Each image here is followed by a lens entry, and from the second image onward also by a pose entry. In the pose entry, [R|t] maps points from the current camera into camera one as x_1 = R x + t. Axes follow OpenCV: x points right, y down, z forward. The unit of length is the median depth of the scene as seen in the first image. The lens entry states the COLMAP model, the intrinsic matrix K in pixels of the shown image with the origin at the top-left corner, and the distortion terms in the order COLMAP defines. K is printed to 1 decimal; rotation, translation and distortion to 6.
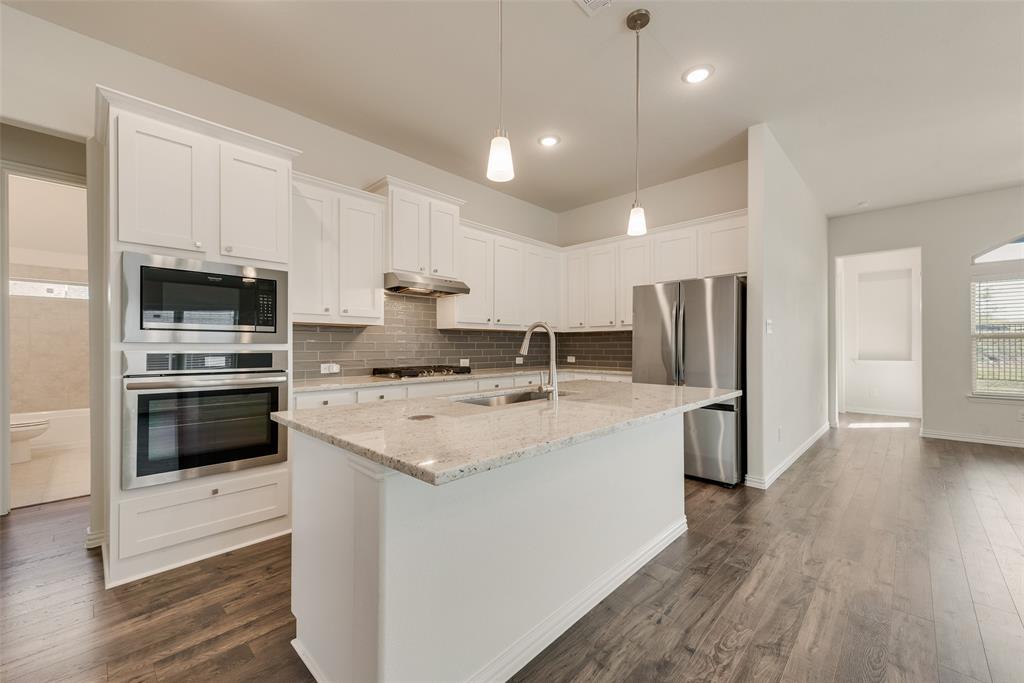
lens RADIAL K [[412.7, 0, 507.6], [0, 412.7, 348.2], [0, 0, 1]] dist [-0.003420, 0.001238]
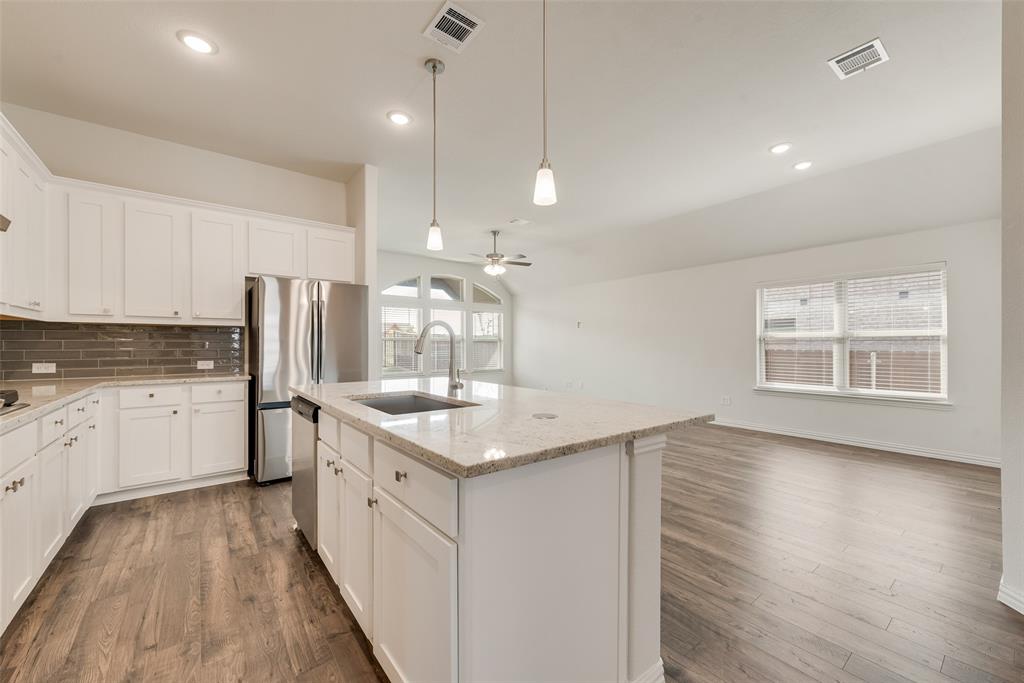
lens RADIAL K [[404.6, 0, 514.2], [0, 404.6, 344.4], [0, 0, 1]] dist [0.012284, -0.003115]
pose [[0.125426, 0.005130, 0.992090, -0.538398], [0.004113, 0.999975, -0.005691, -0.000925], [-0.992094, 0.004794, 0.125402, 0.428891]]
